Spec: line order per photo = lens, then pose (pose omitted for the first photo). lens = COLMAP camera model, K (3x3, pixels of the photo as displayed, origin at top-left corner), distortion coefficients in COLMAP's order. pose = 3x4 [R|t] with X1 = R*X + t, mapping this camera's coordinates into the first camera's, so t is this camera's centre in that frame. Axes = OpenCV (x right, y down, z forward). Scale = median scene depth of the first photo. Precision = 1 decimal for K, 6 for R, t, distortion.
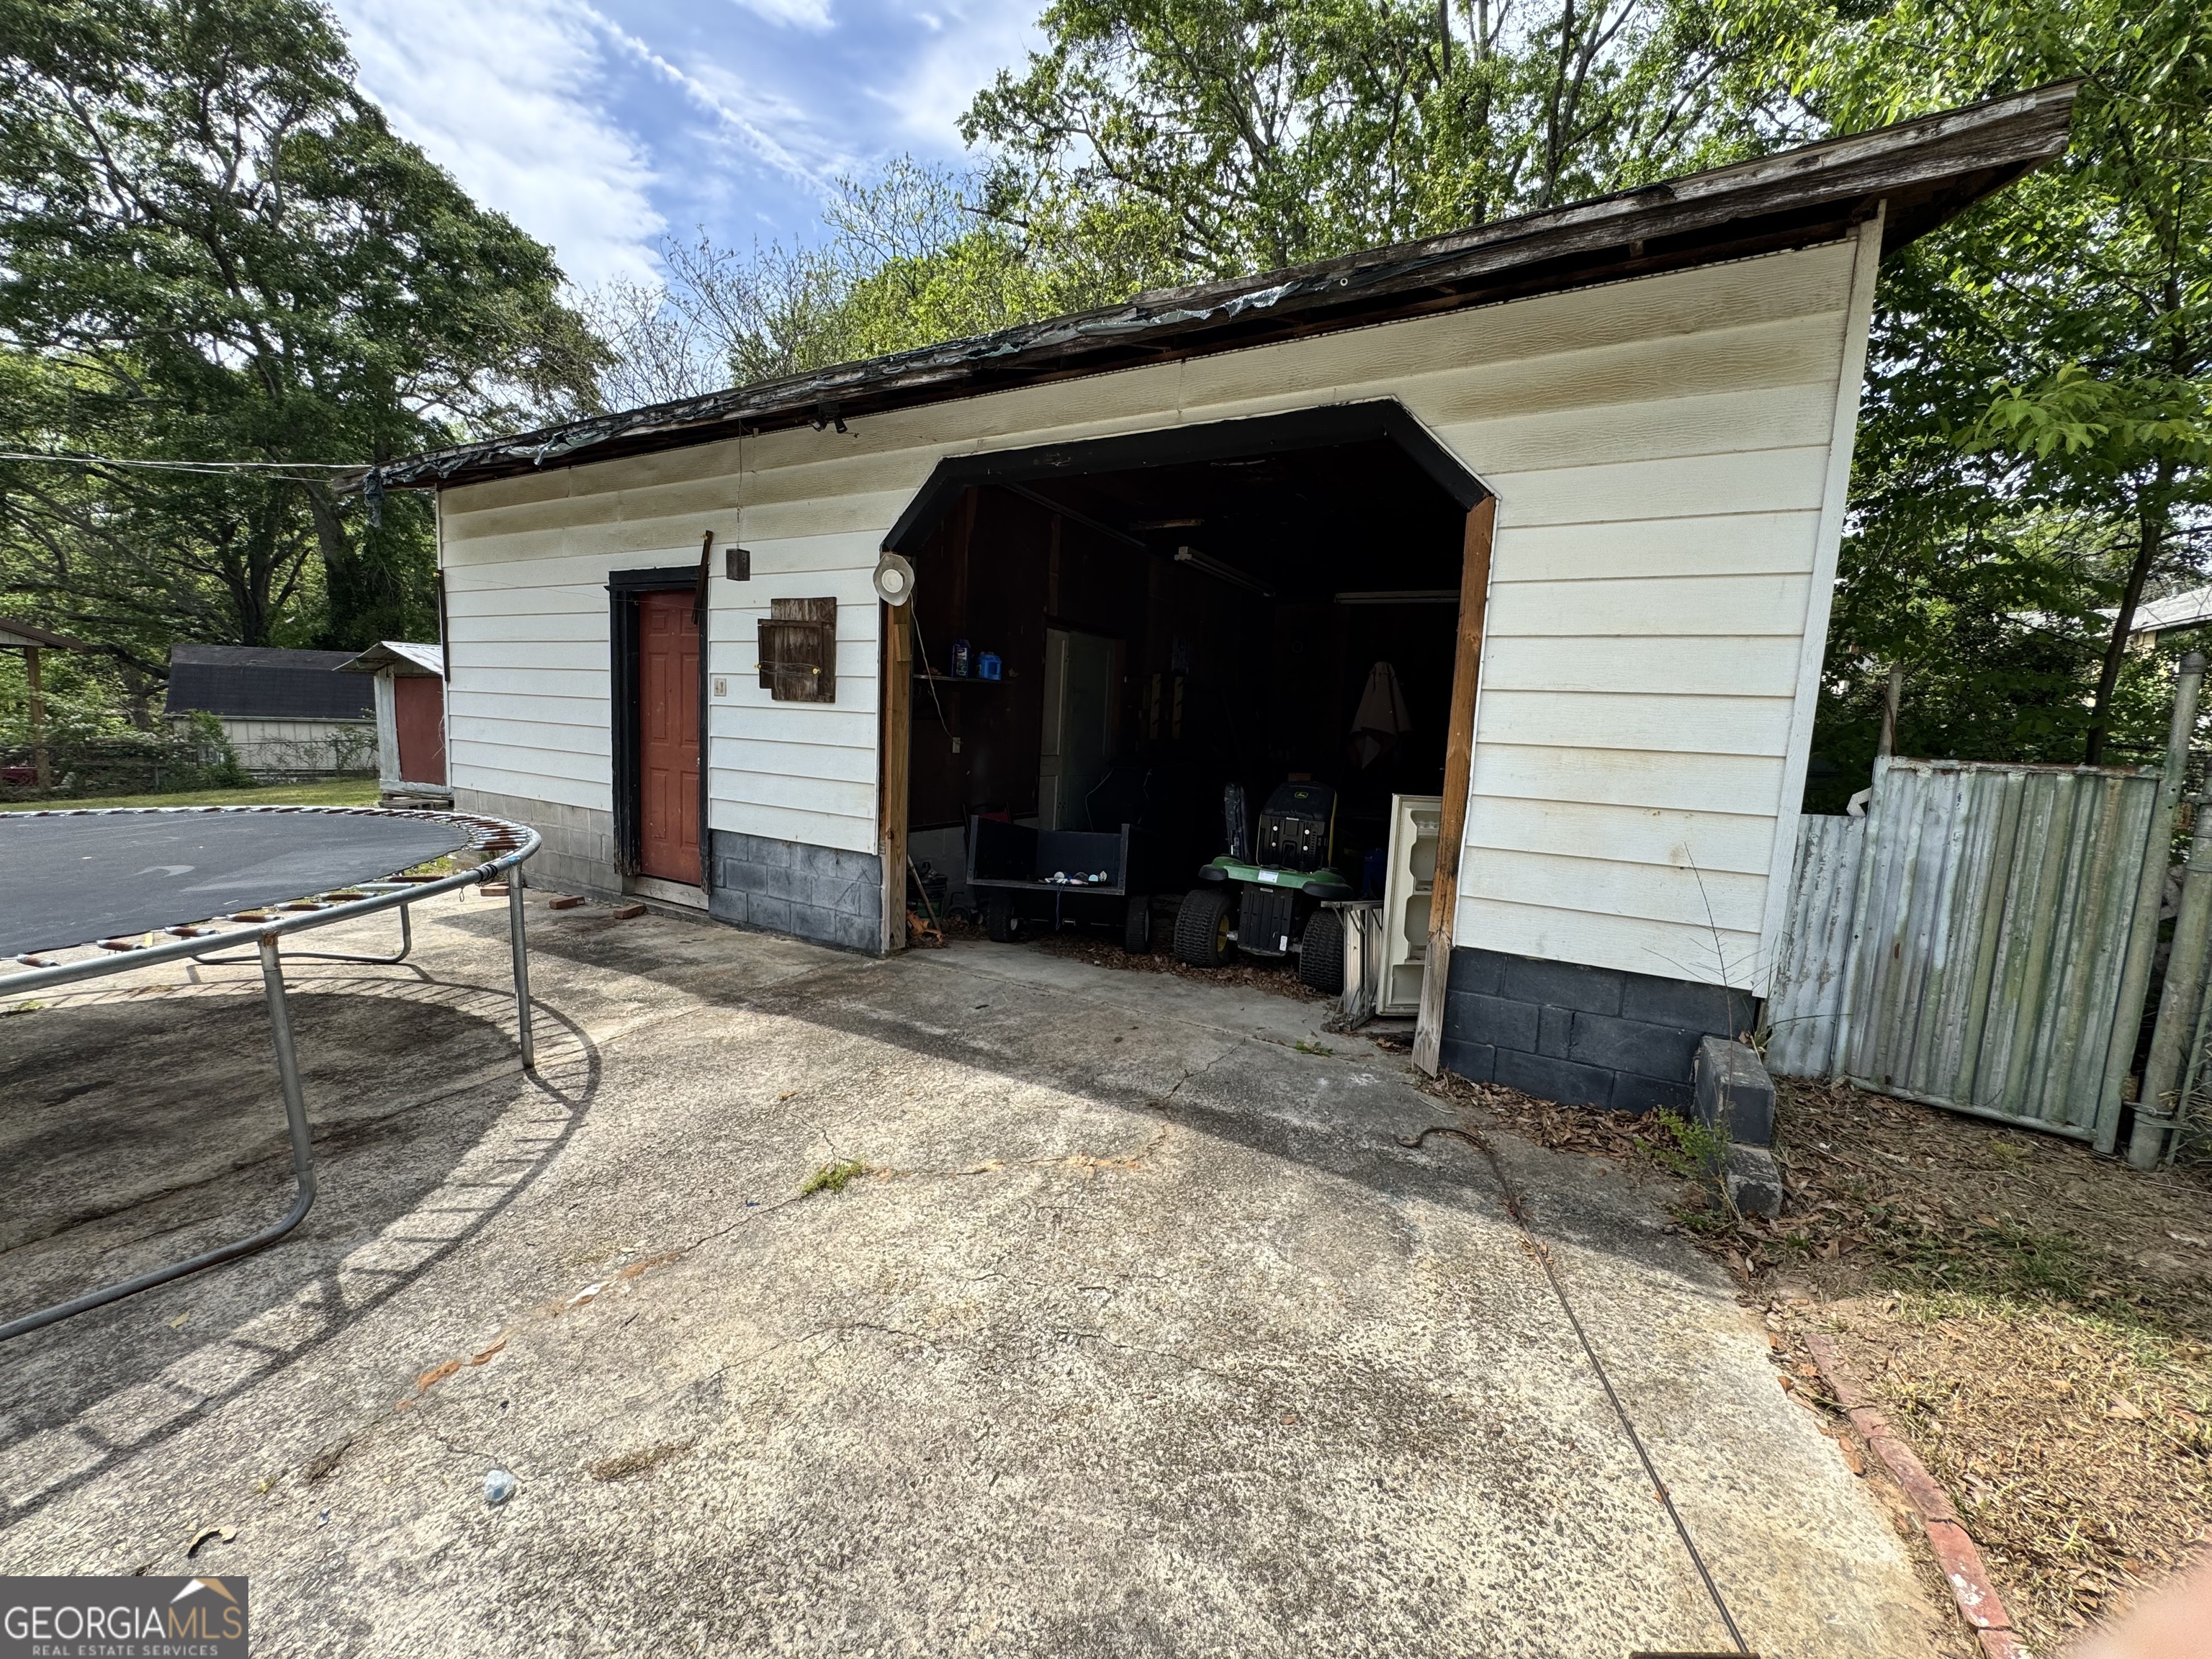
lens RADIAL K [[886.4, 0, 1106.0], [0, 886.4, 829.5], [0, 0, 1]] dist [-0.000637, -0.000015]
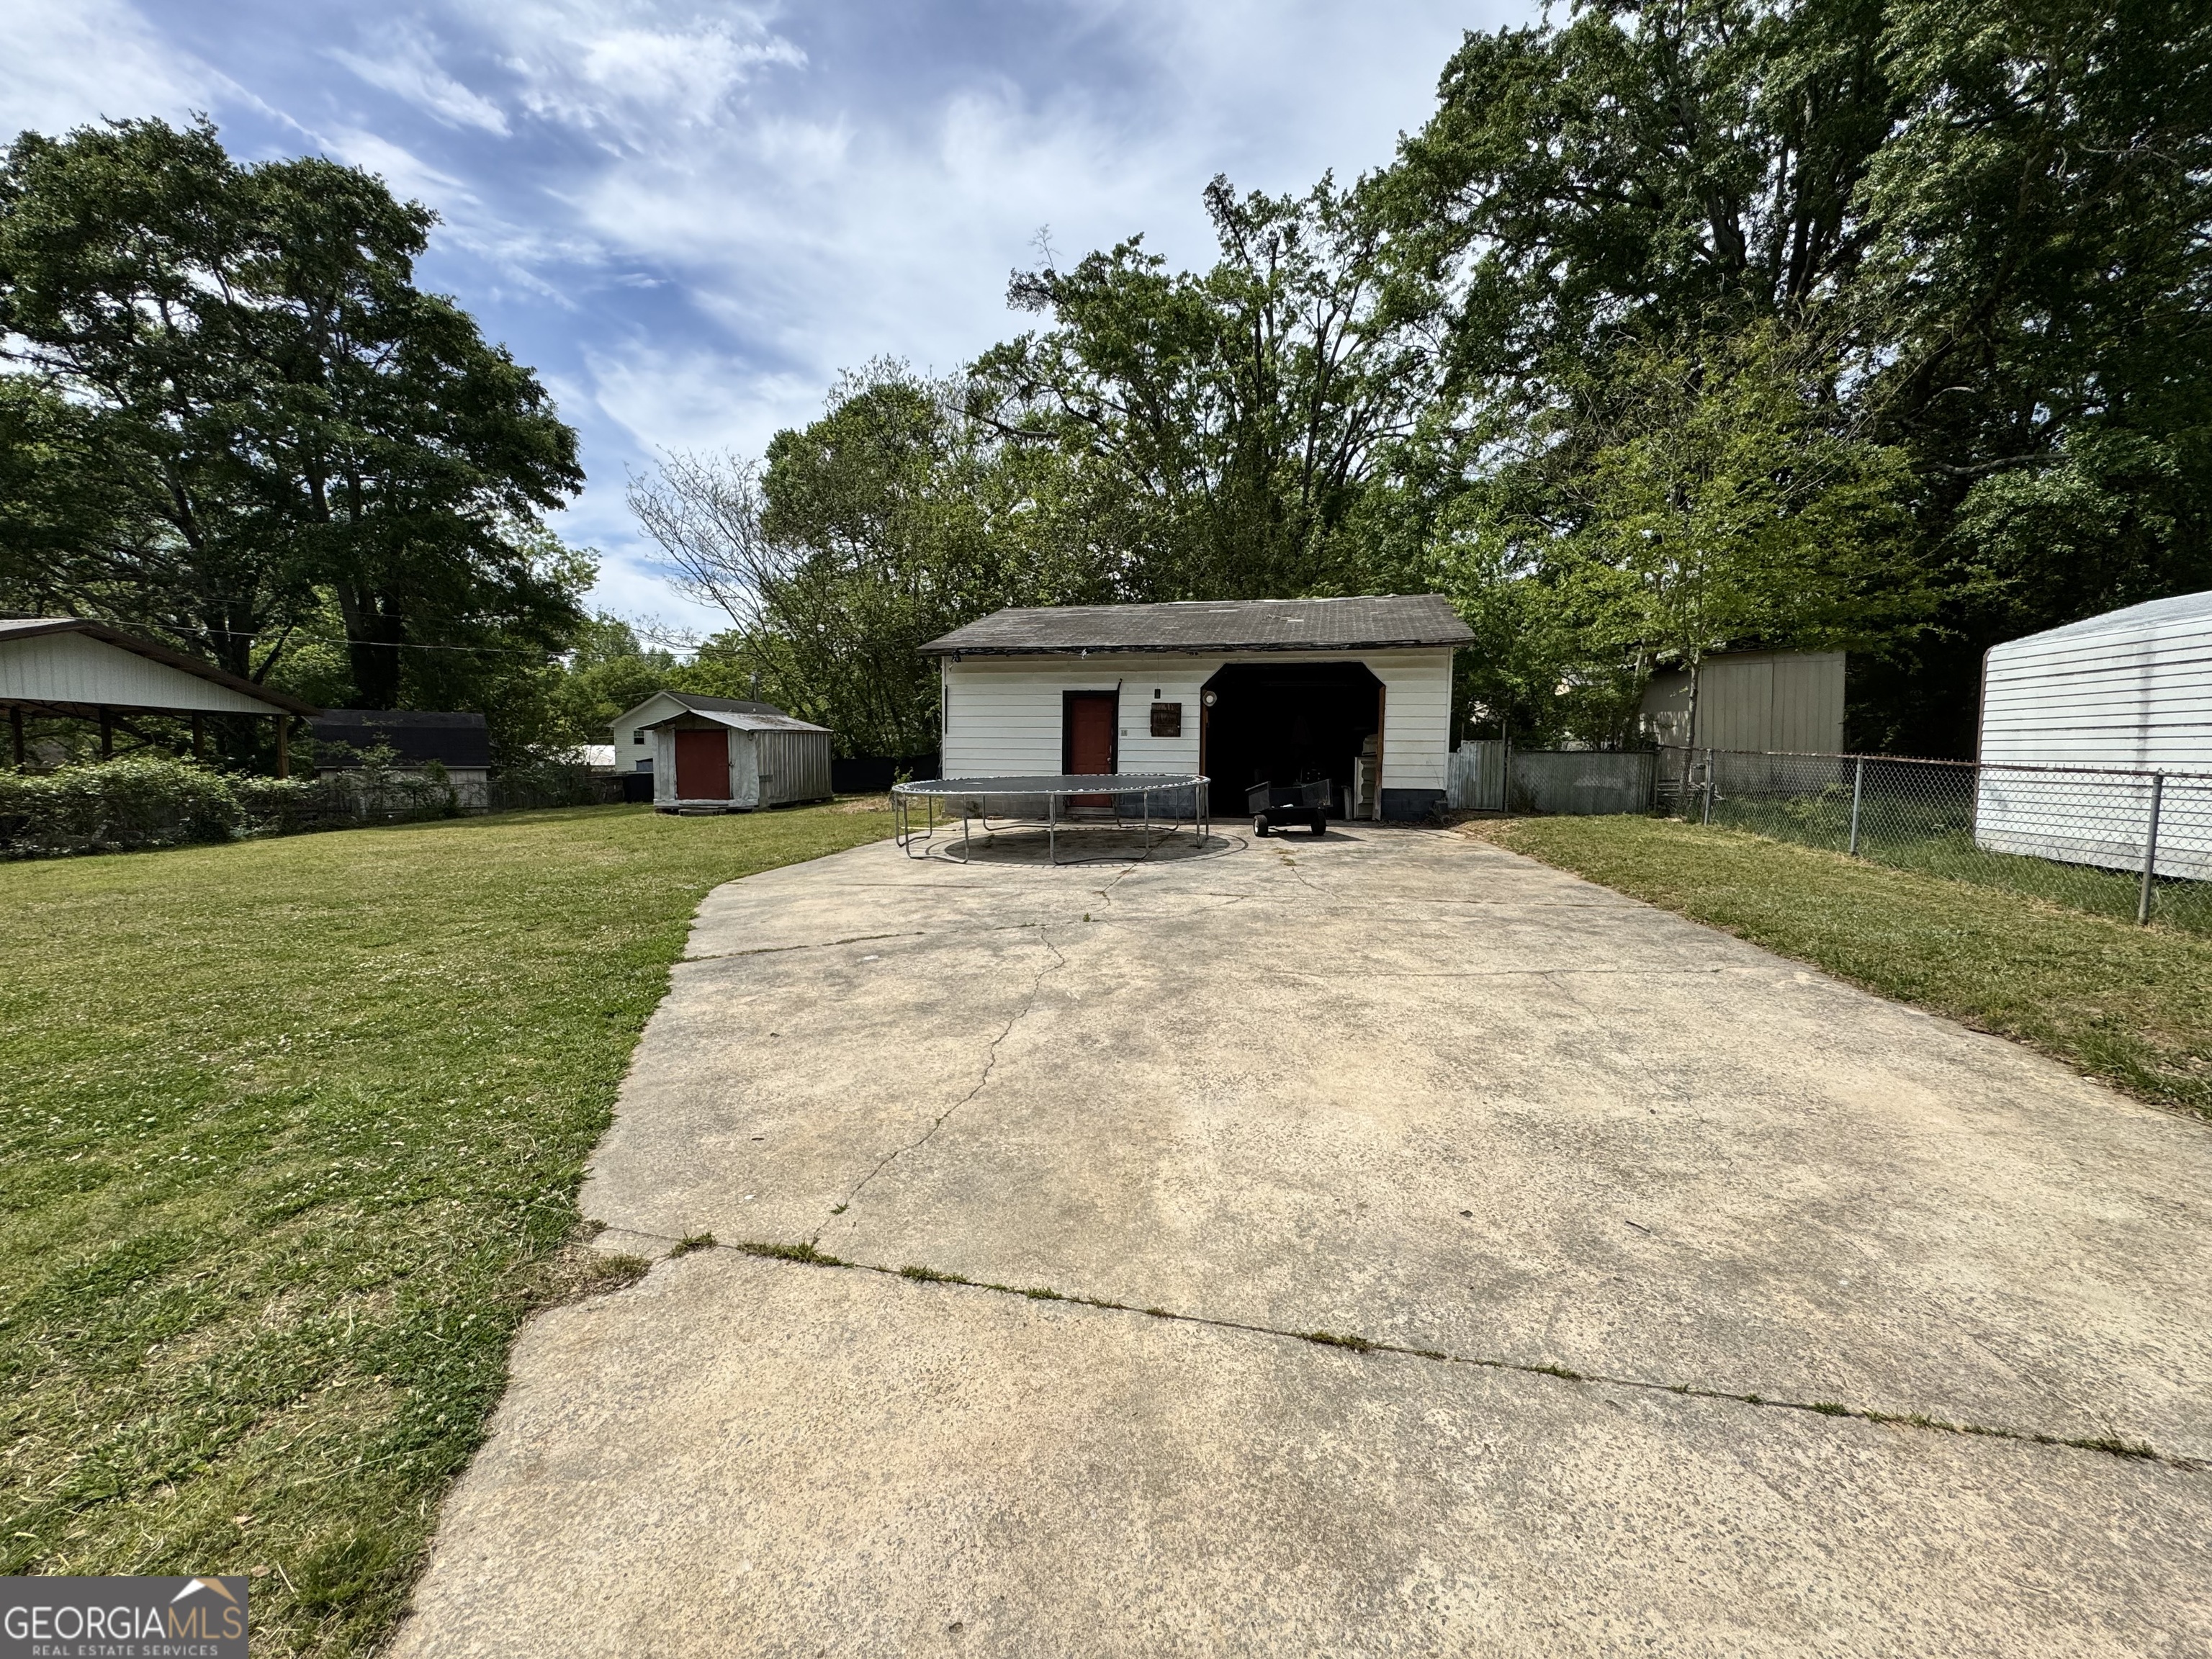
lens RADIAL K [[886.4, 0, 1106.0], [0, 886.4, 829.5], [0, 0, 1]] dist [-0.000637, -0.000015]
pose [[0.957380, -0.060620, 0.282399, -1.489227], [0.068923, 0.997430, -0.019549, 0.228014], [-0.280488, 0.038179, 0.959098, -1.926260]]
